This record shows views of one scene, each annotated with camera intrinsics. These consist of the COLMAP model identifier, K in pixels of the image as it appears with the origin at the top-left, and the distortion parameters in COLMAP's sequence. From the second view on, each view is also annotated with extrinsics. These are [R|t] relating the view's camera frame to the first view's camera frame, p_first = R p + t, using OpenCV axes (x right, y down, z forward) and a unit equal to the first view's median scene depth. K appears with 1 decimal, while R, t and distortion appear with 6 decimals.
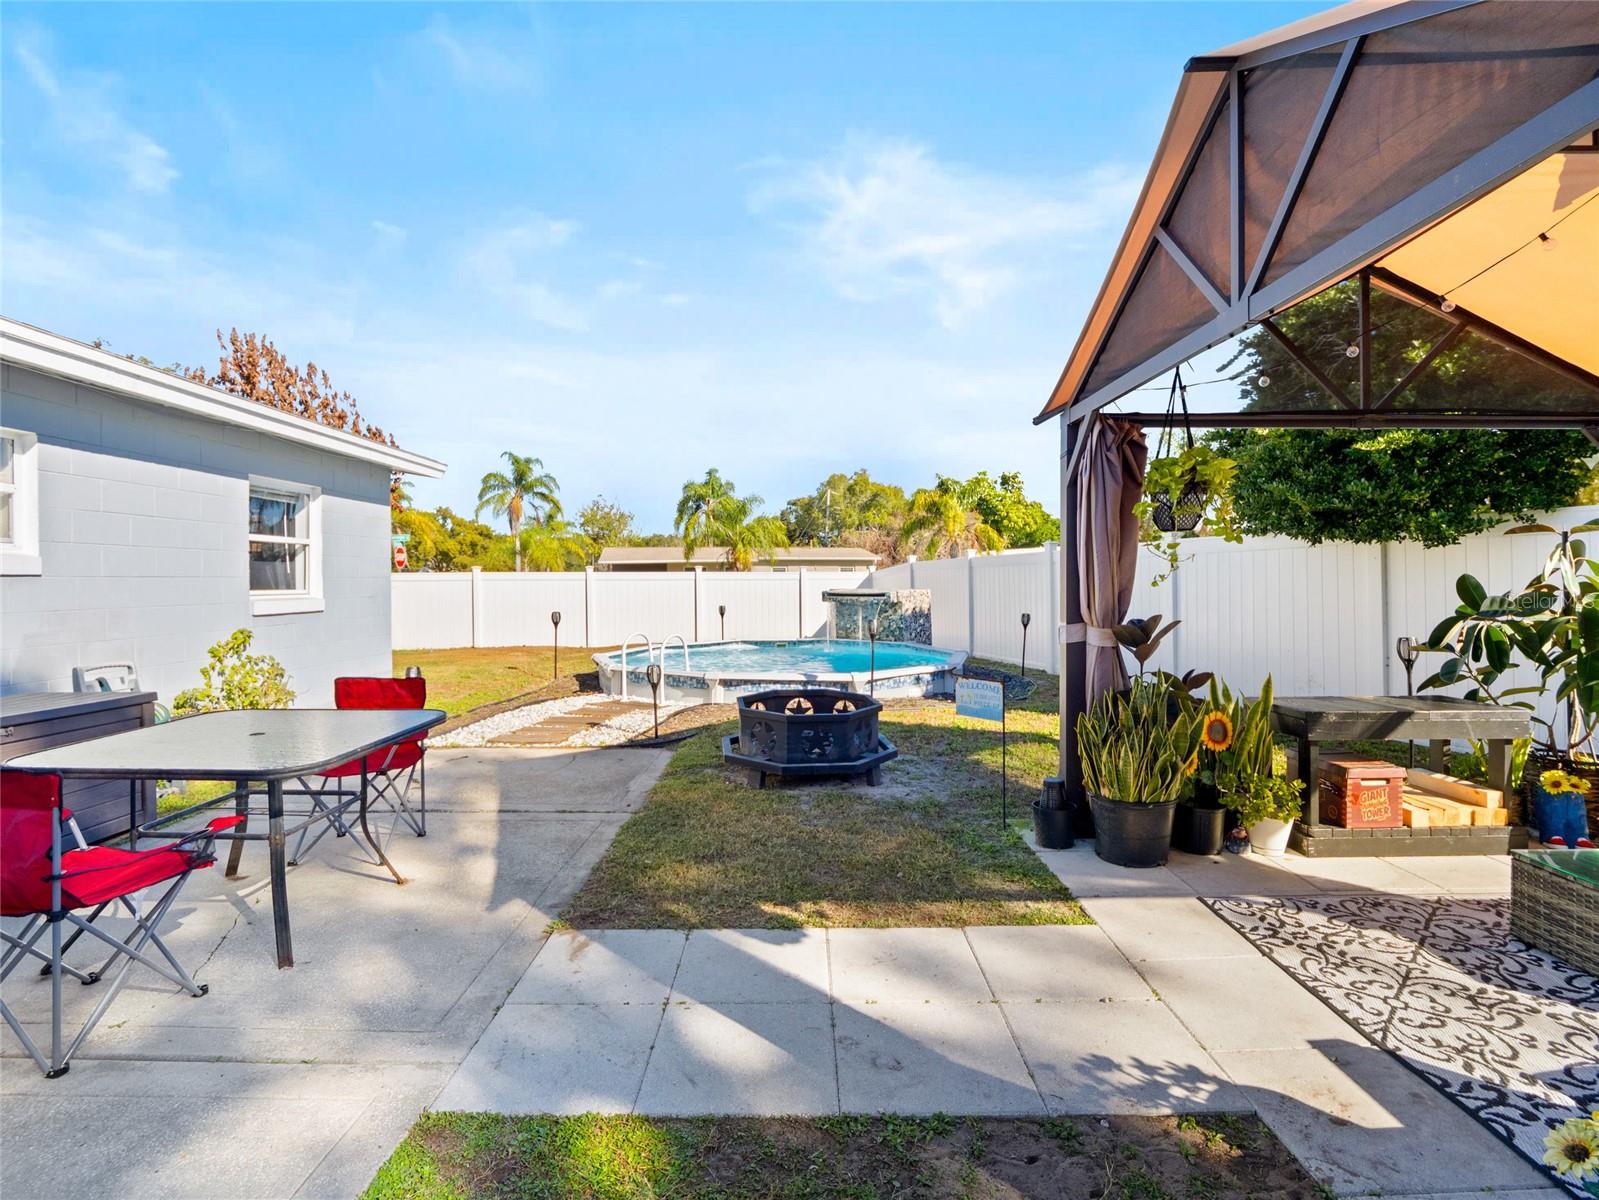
lens RADIAL K [[761.4, 0, 796.3], [0, 761.4, 600.5], [0, 0, 1]] dist [-0.016583, -0.000562]
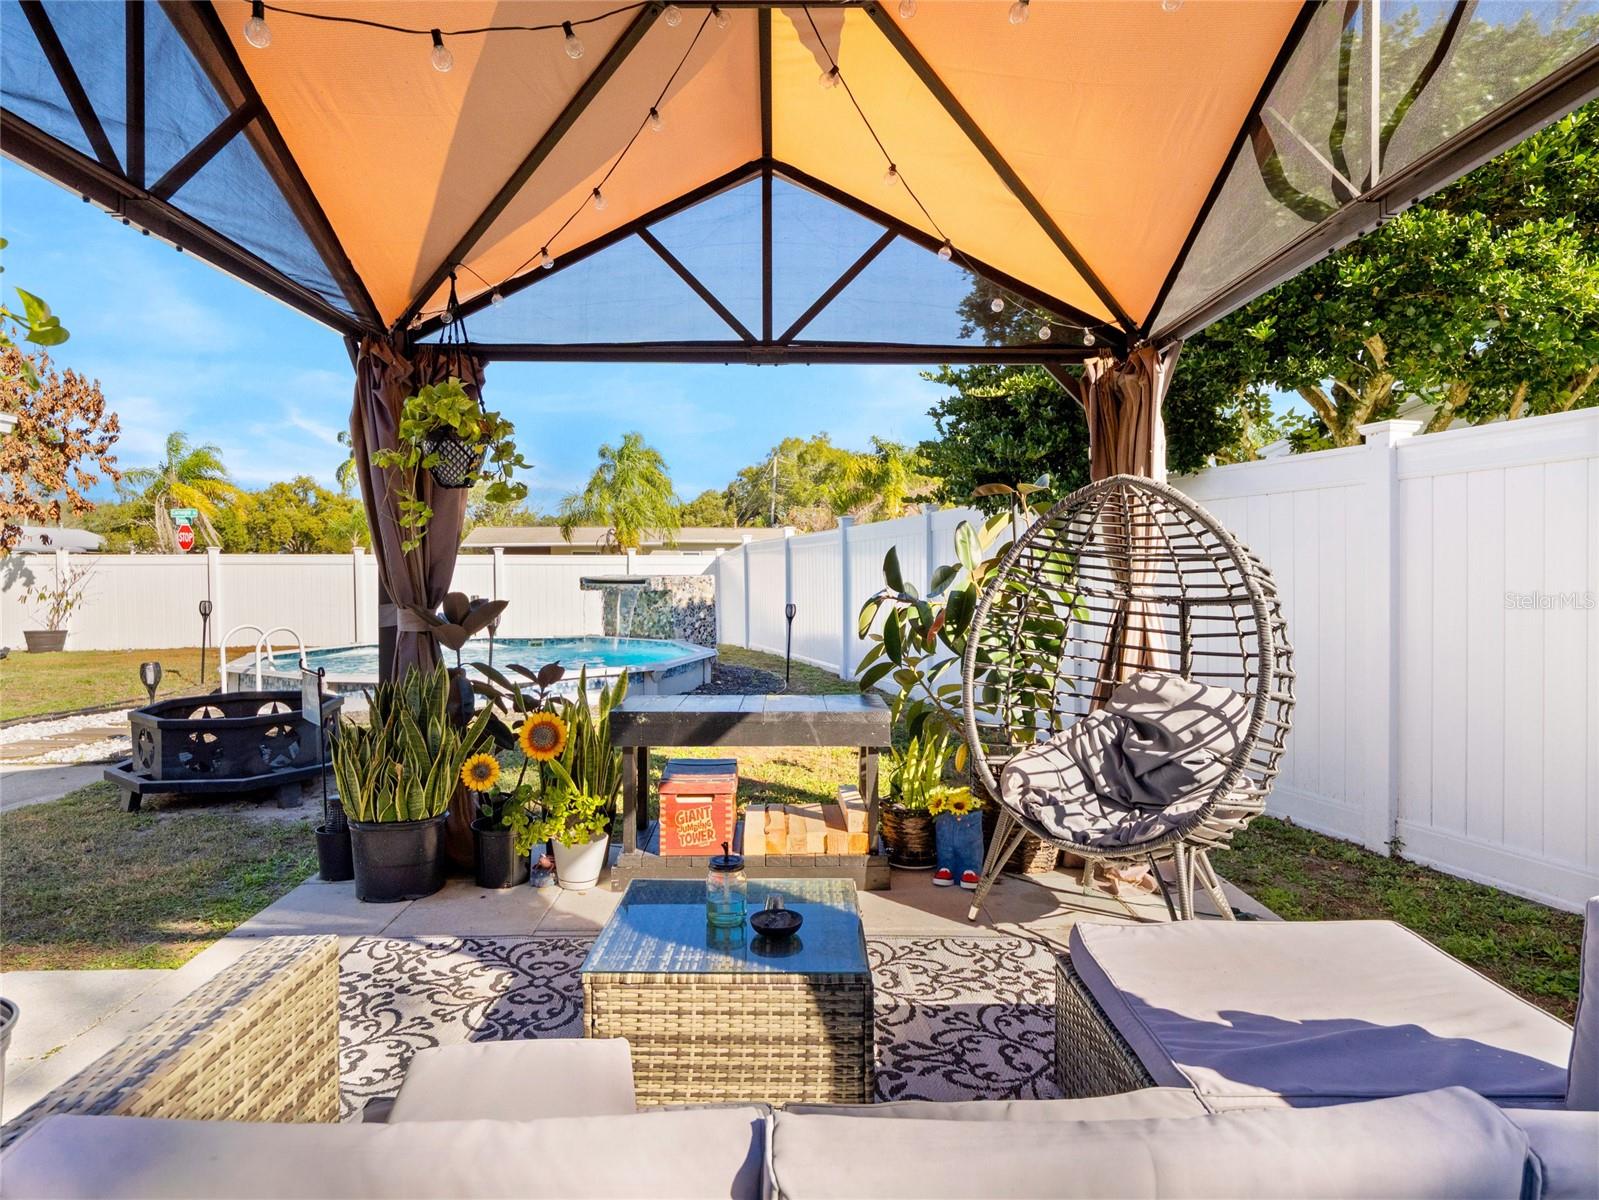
lens RADIAL K [[939.5, 0, 797.5], [0, 939.5, 599.3], [0, 0, 1]] dist [0.002439, -0.000193]
pose [[0.999843, 0.003794, 0.017310, 0.995113], [-0.003864, 0.999985, 0.003979, 0.026046], [-0.017295, -0.004045, 0.999842, -0.010403]]
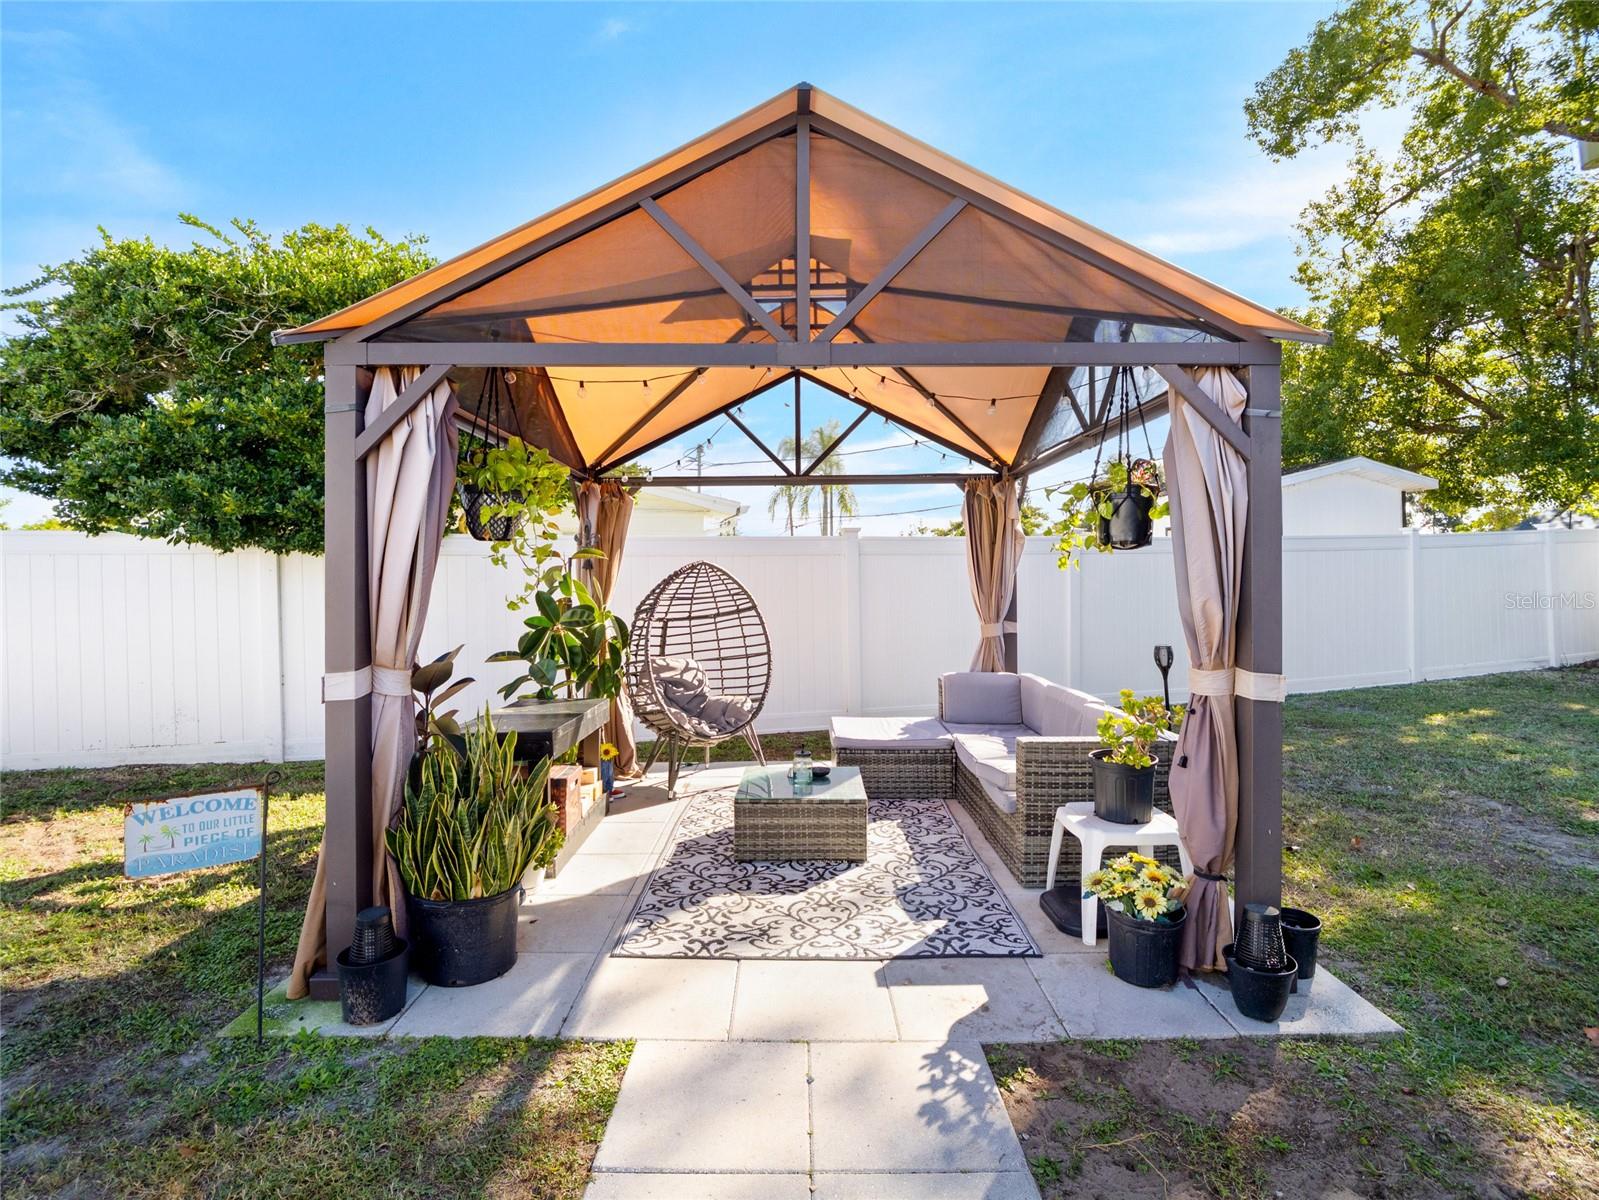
lens RADIAL K [[761.4, 0, 799.3], [0, 761.4, 579.8], [0, 0, 1]] dist [-0.016583, -0.000562]
pose [[-0.005930, 0.009852, 0.999934, -0.383124], [0.021231, 0.999727, -0.009724, -0.041787], [-0.999757, 0.021171, -0.006138, 0.787191]]
